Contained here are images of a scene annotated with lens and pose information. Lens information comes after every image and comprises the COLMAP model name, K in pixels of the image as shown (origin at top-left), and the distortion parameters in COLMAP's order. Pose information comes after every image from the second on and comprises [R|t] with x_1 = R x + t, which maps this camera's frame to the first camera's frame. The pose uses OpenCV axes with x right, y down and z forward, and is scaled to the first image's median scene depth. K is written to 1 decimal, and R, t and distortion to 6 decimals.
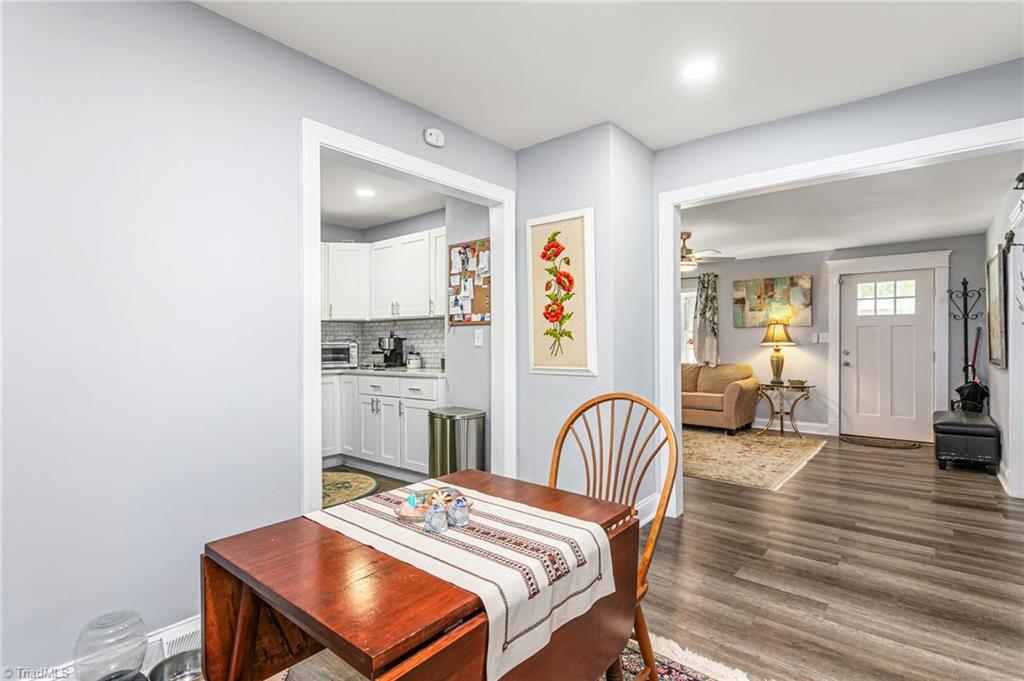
lens RADIAL K [[499.6, 0, 518.4], [0, 499.6, 338.4], [0, 0, 1]] dist [-0.003934, -0.000343]
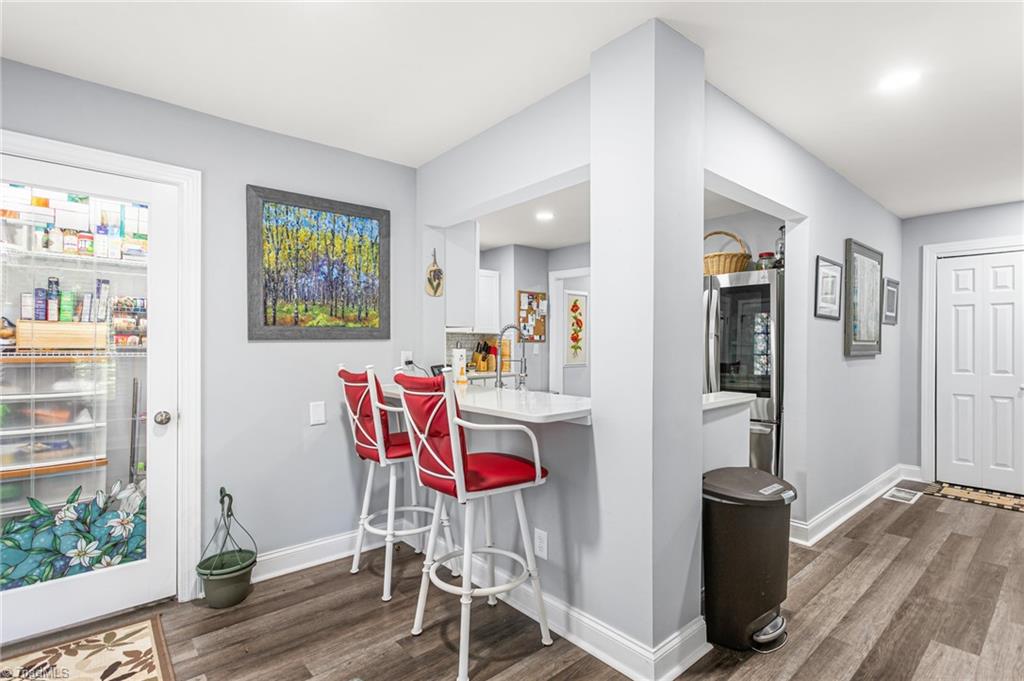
lens RADIAL K [[499.6, 0, 512.9], [0, 499.6, 342.3], [0, 0, 1]] dist [-0.003934, -0.000343]
pose [[0.153195, 0.008001, 0.988164, -1.783524], [-0.008704, 0.999939, -0.006747, -0.012765], [-0.988158, -0.007567, 0.153255, 0.812859]]
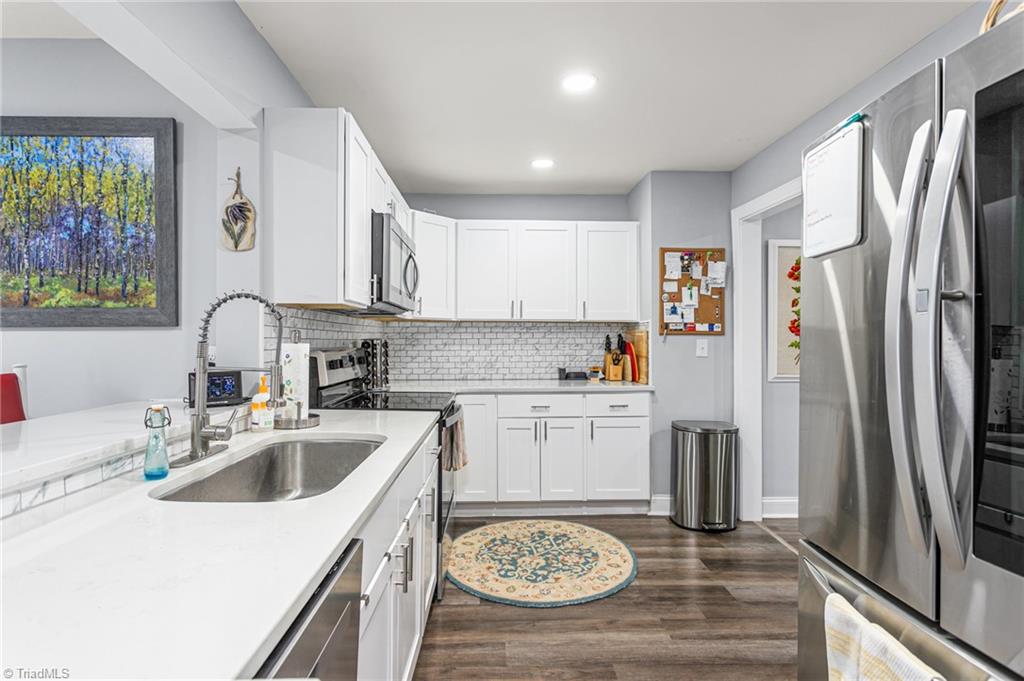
lens RADIAL K [[499.6, 0, 504.9], [0, 499.6, 336.6], [0, 0, 1]] dist [-0.003934, -0.000343]
pose [[0.753889, 0.012676, 0.656879, -1.016149], [-0.015104, 0.999884, -0.001960, -0.015537], [-0.656828, -0.008443, 0.753993, 0.511287]]
